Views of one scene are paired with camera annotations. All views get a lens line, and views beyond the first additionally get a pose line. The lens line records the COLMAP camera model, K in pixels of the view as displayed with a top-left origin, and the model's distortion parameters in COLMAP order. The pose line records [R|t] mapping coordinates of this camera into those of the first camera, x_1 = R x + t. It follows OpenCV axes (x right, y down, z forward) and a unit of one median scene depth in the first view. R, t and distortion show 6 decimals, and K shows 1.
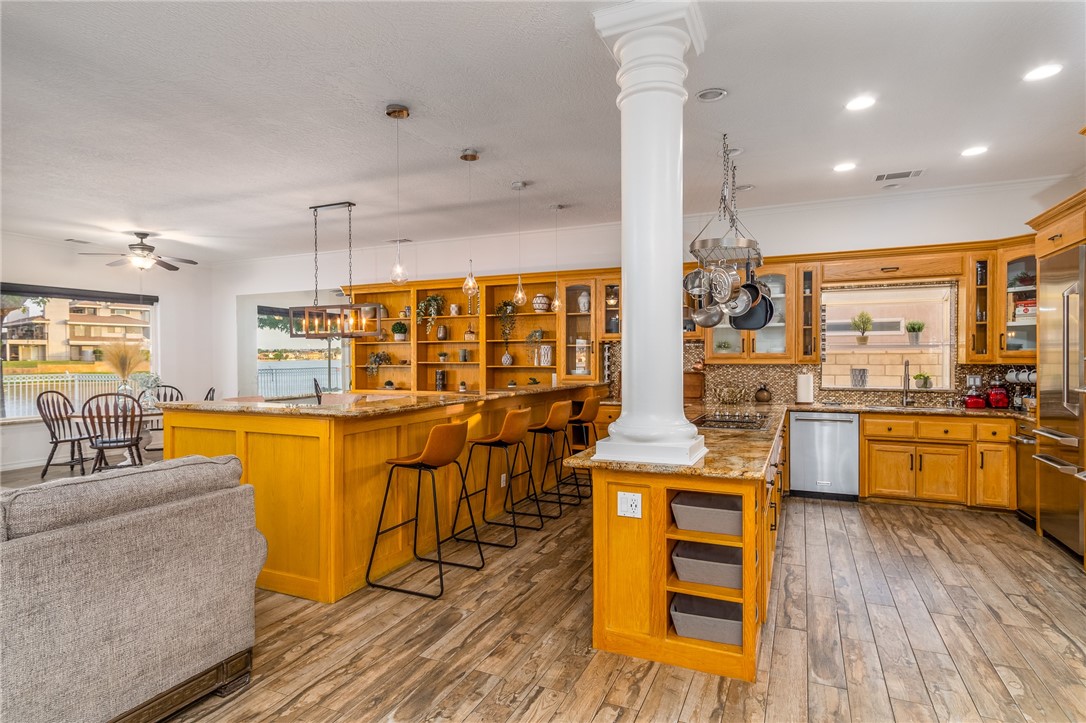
lens RADIAL K [[583.3, 0, 532.1], [0, 583.3, 359.9], [0, 0, 1]] dist [0.005503, 0.002355]
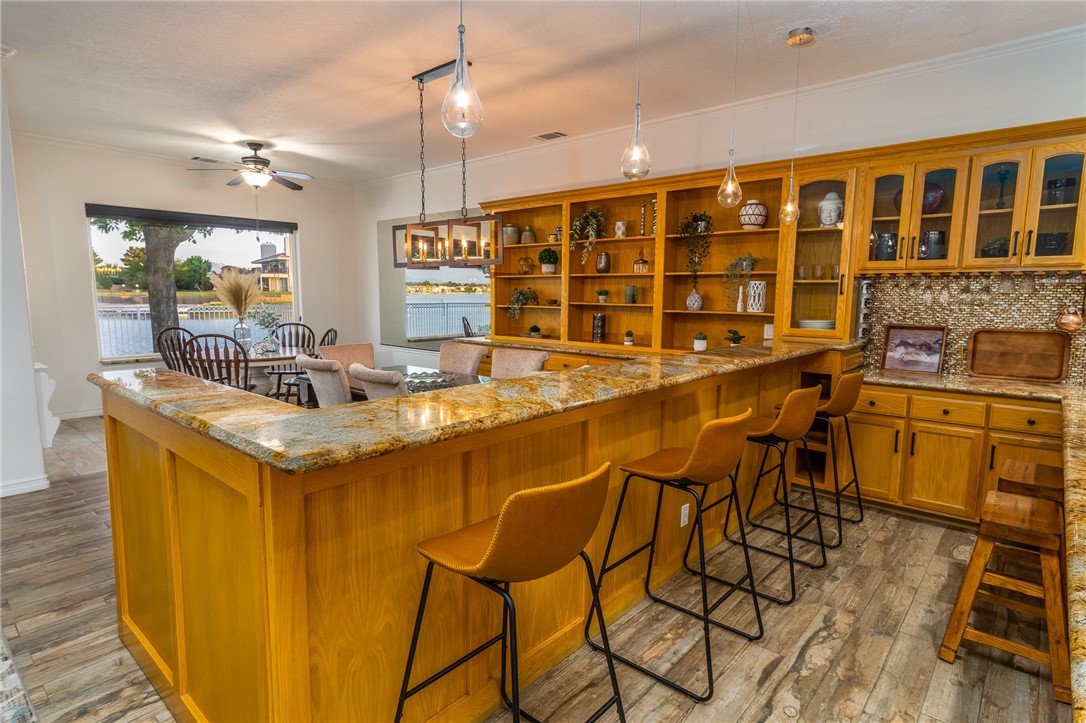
lens RADIAL K [[583.3, 0, 539.3], [0, 583.3, 367.5], [0, 0, 1]] dist [0.005503, 0.002355]
pose [[0.958682, 0.048321, -0.280347, -0.021431], [-0.013661, 0.992151, 0.124294, -0.006198], [0.284152, -0.115329, 0.951818, 0.279896]]
